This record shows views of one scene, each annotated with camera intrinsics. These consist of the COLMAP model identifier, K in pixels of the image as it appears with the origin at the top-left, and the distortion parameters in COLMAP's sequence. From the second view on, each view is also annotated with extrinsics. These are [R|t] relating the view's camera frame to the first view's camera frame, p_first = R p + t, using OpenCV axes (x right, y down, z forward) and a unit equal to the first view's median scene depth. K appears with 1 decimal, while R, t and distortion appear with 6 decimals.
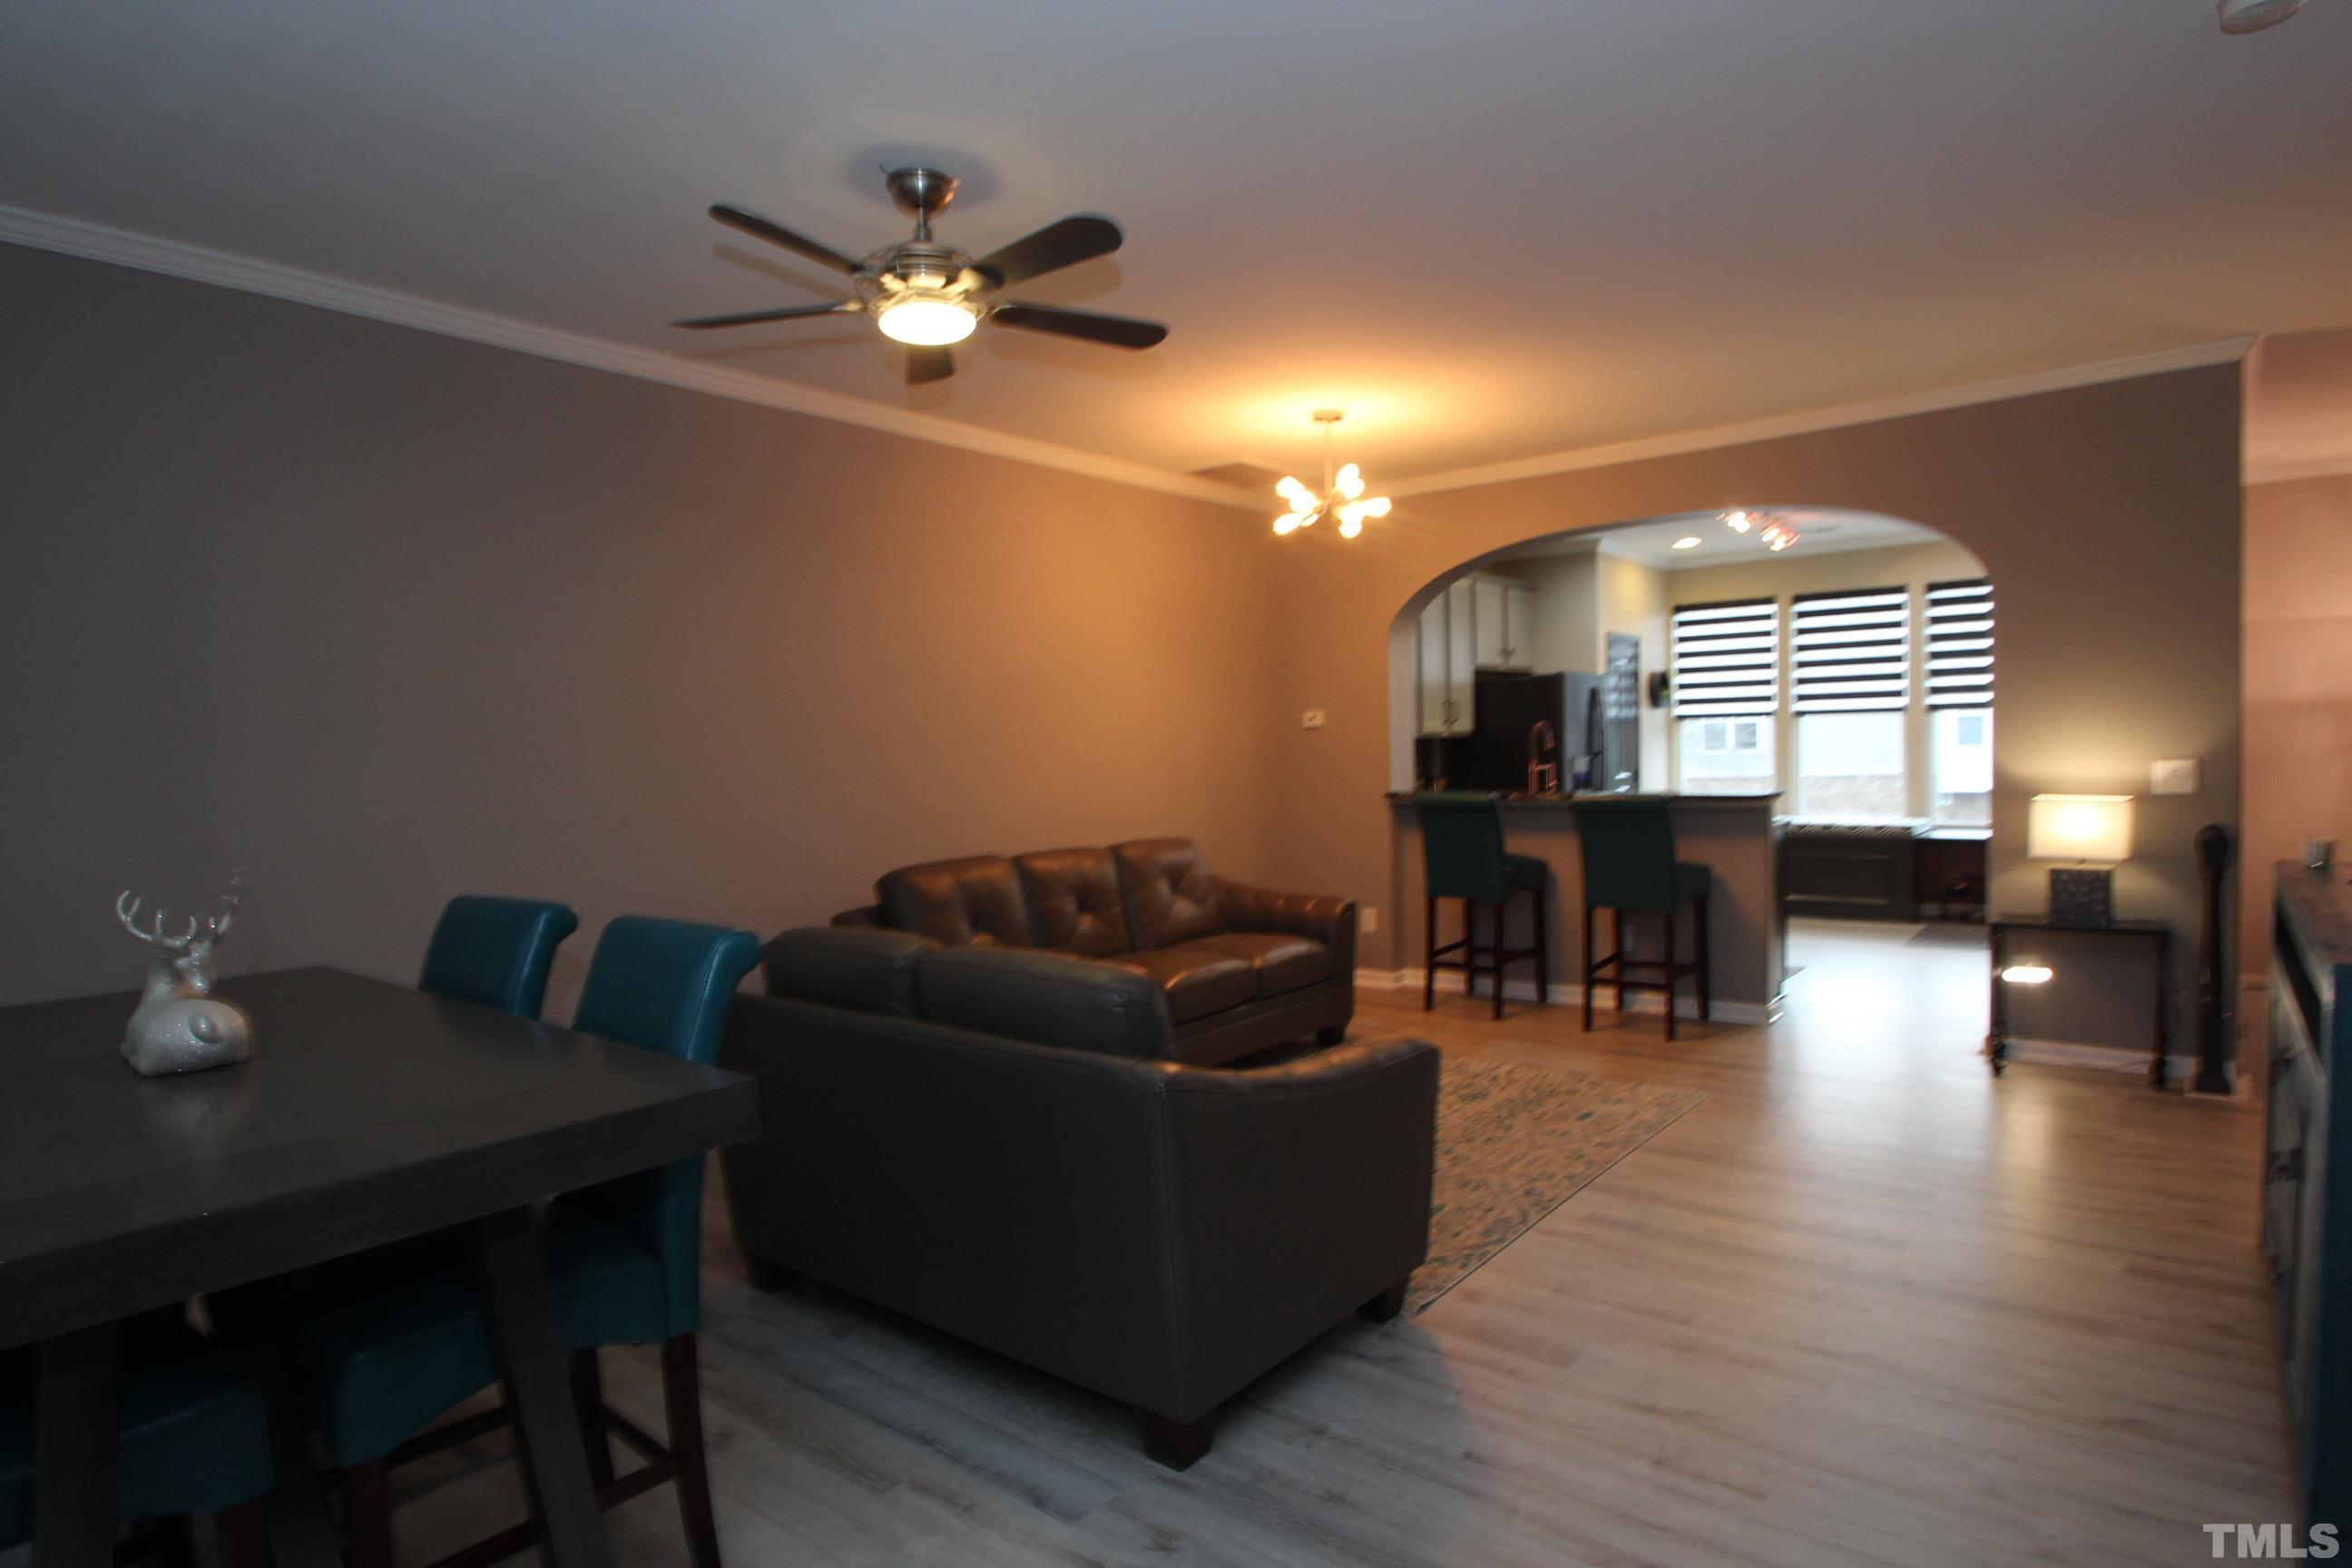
lens RADIAL K [[1258.4, 0, 1186.1], [0, 1258.4, 806.2], [0, 0, 1]] dist [-0.015558, -0.003295]
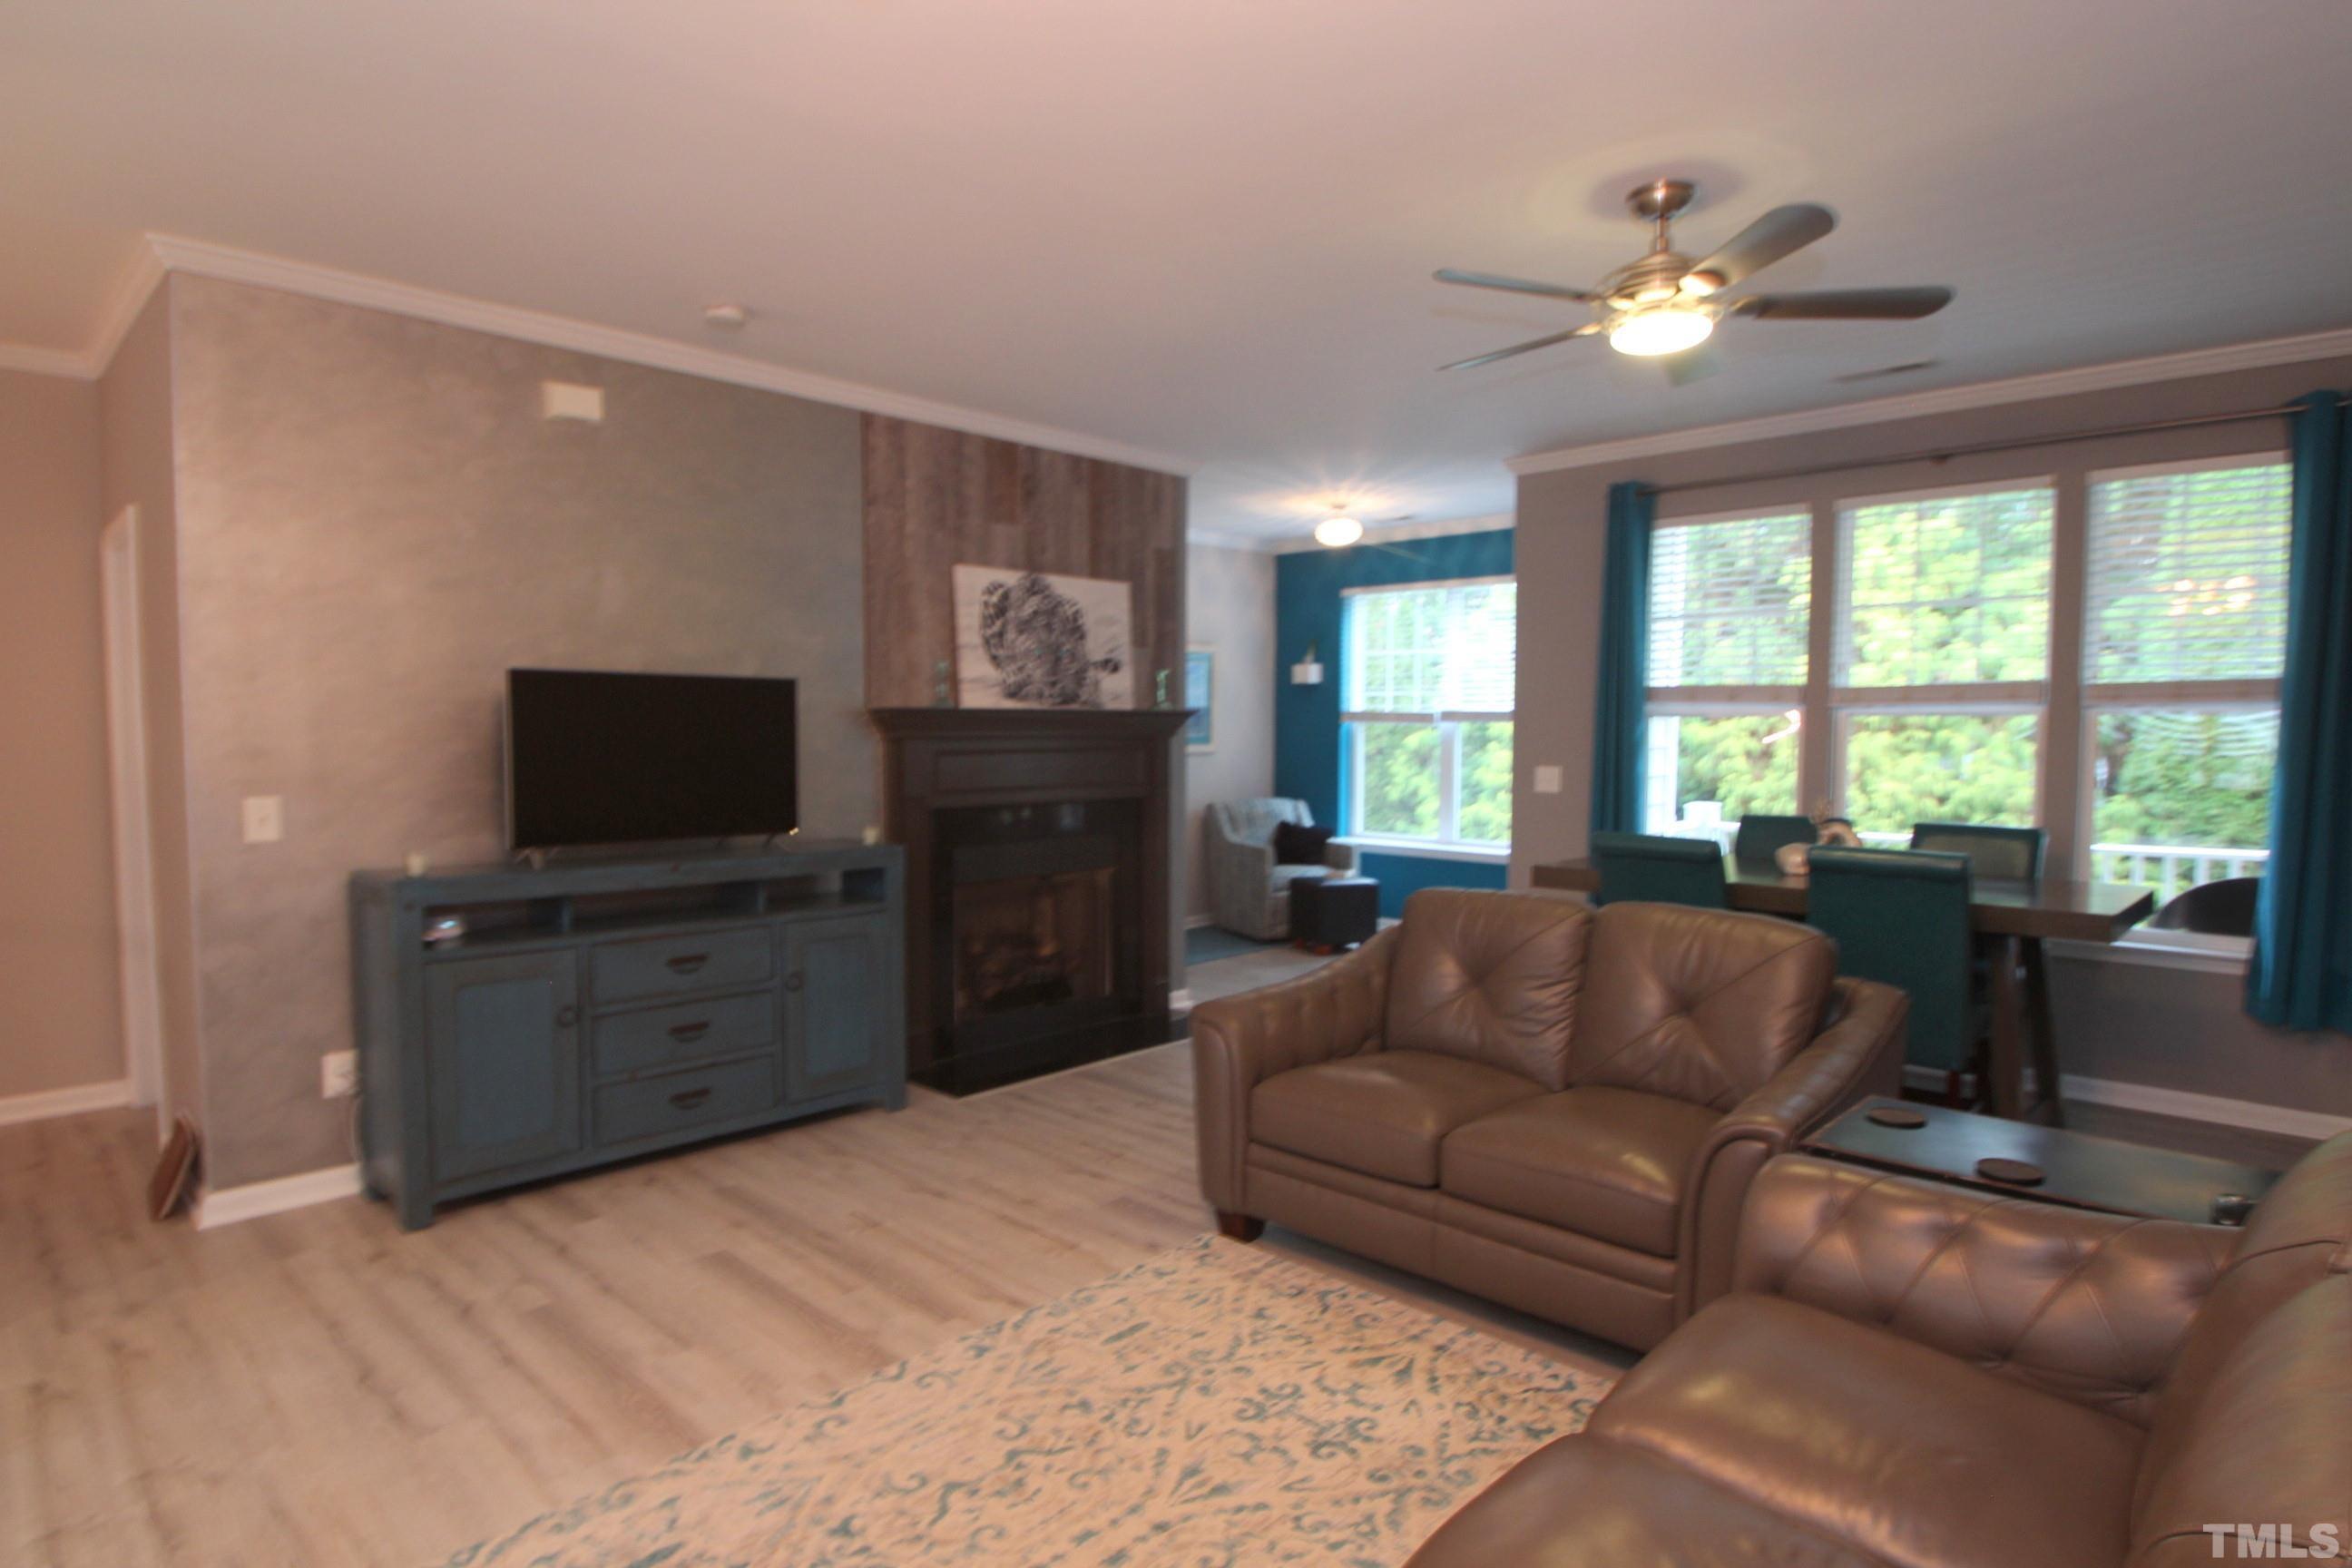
lens RADIAL K [[1258.4, 0, 1198.8], [0, 1258.4, 801.1], [0, 0, 1]] dist [-0.015558, -0.003295]
pose [[-0.997883, 0.017003, 0.062777, 0.063065], [0.023637, 0.994033, 0.106488, -0.072734], [-0.060592, 0.107746, -0.992330, 1.194685]]
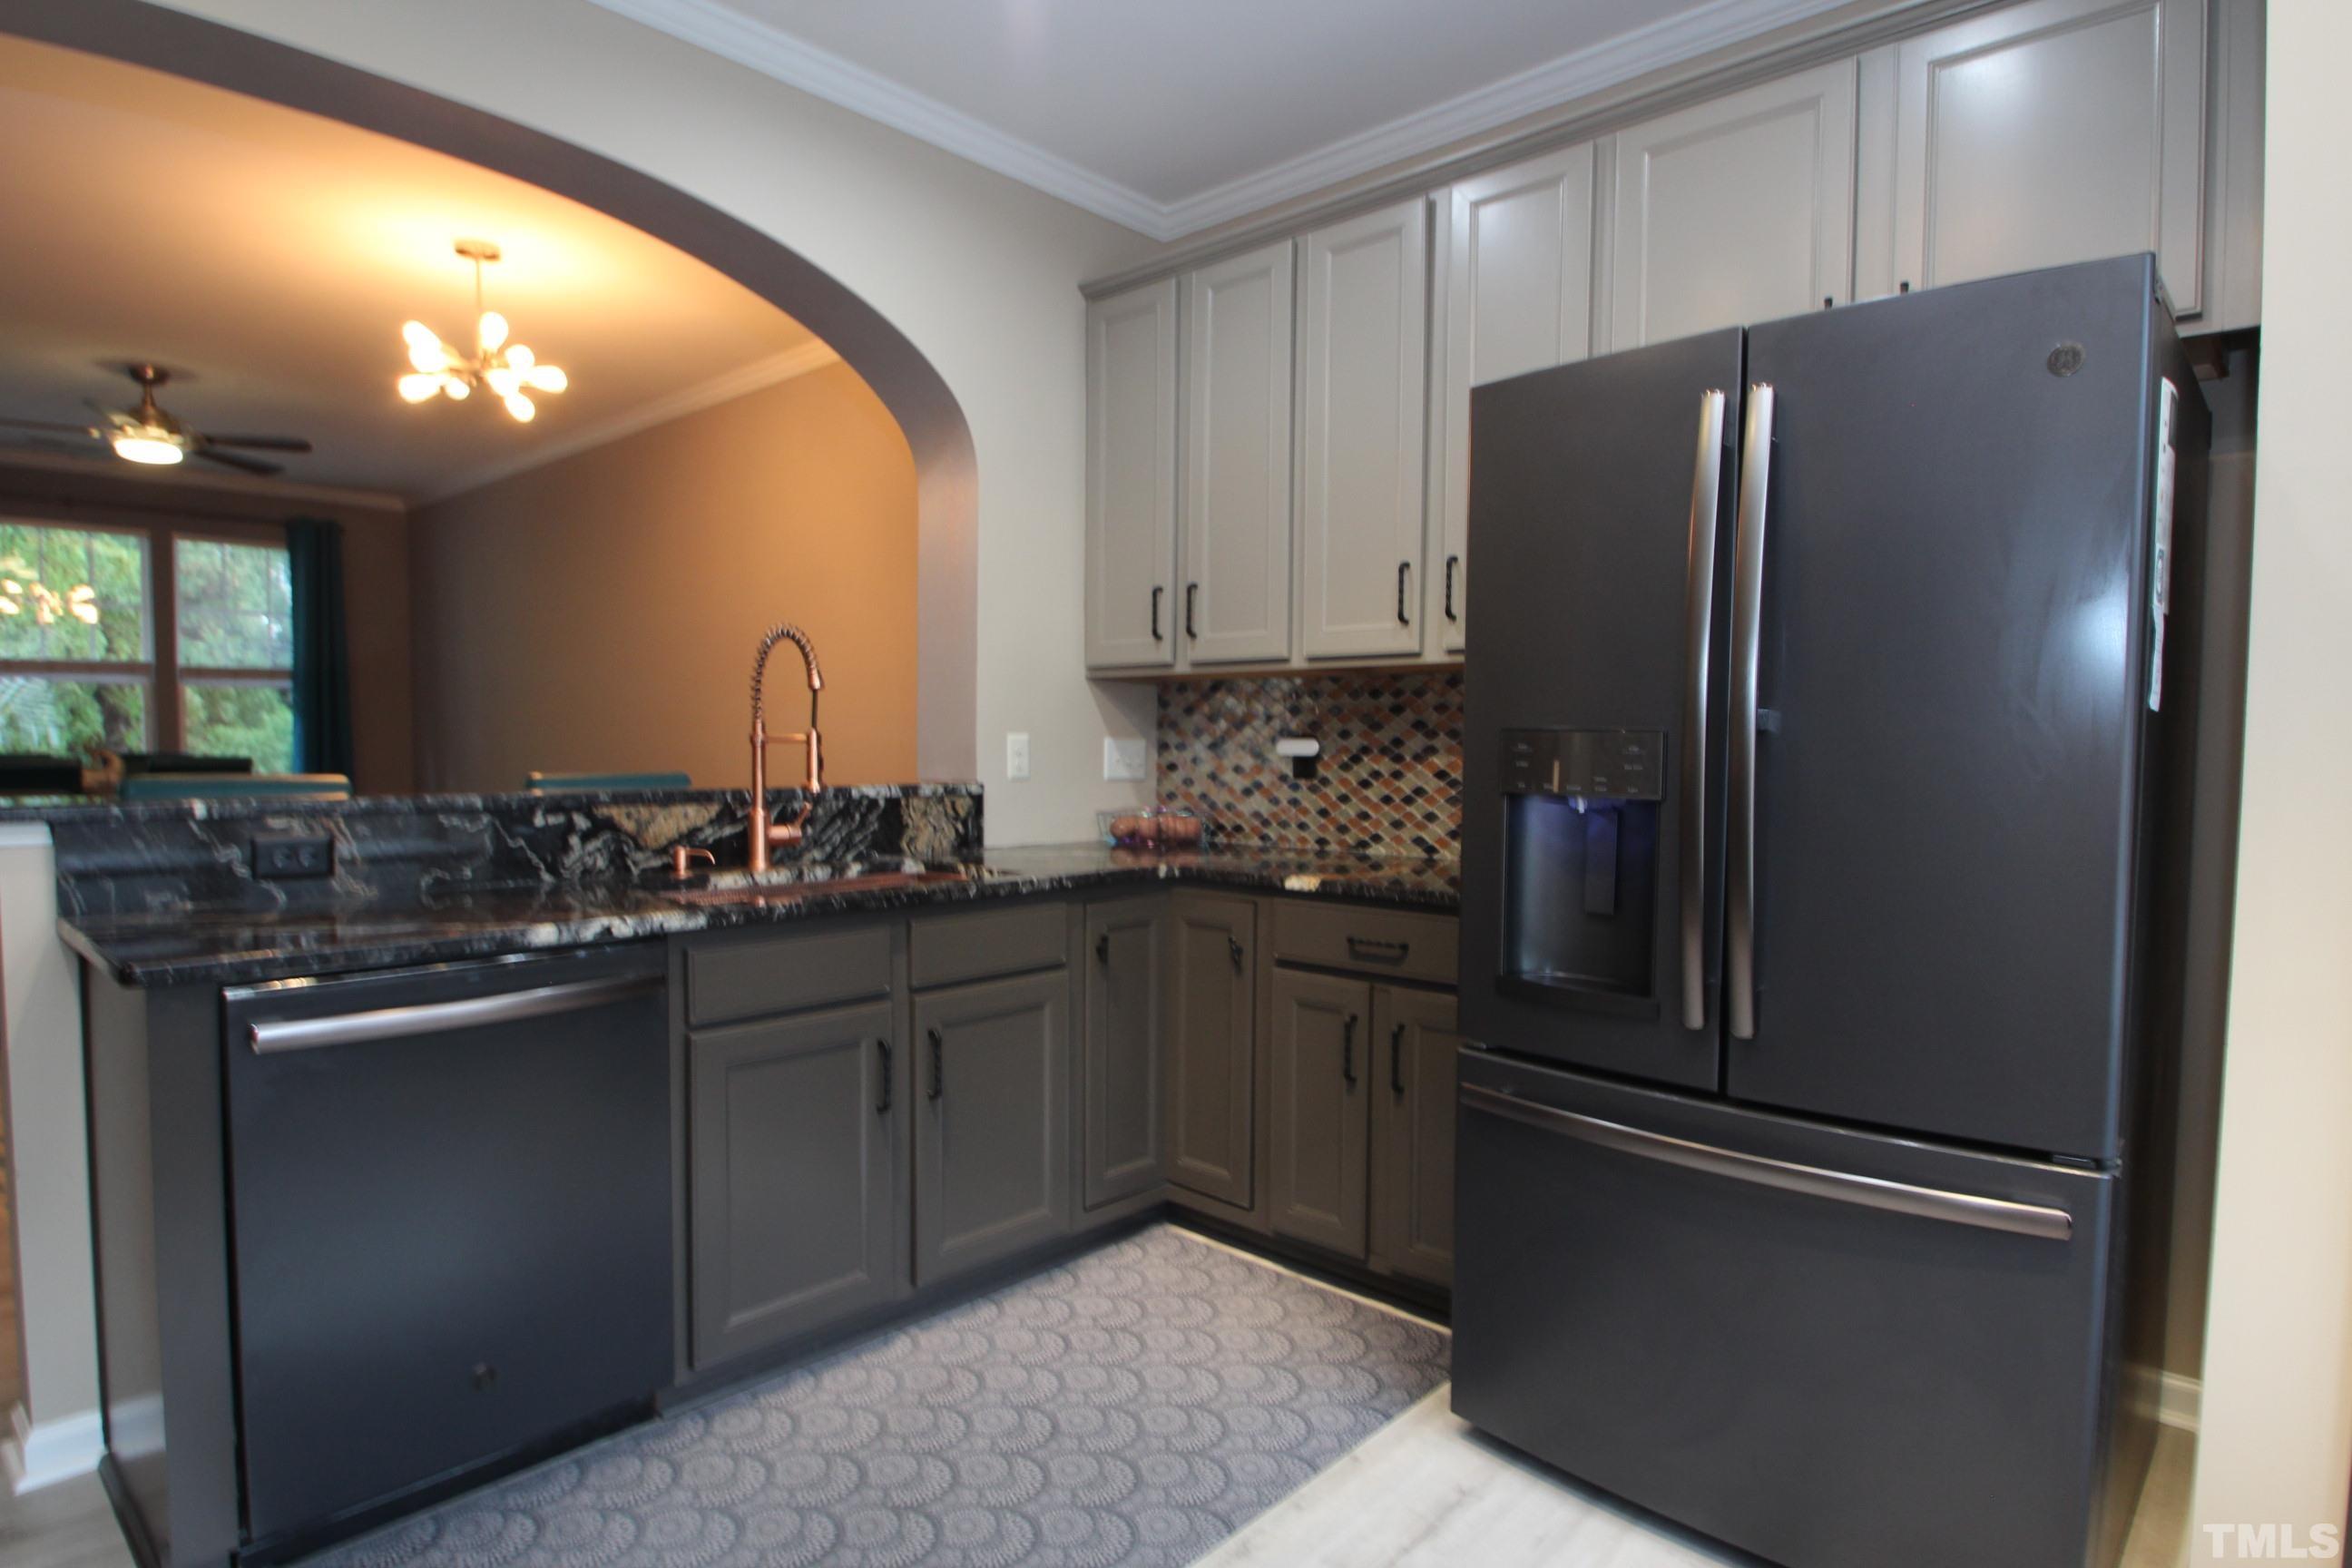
lens RADIAL K [[1305.4, 0, 1172.2], [0, 1305.4, 795.5], [0, 0, 1]] dist [-0.008069, -0.004815]
pose [[-0.067325, 0.064577, -0.995639, 0.889063], [-0.054376, 0.996183, 0.068289, -0.061866], [0.996248, 0.058737, -0.063557, 1.486270]]
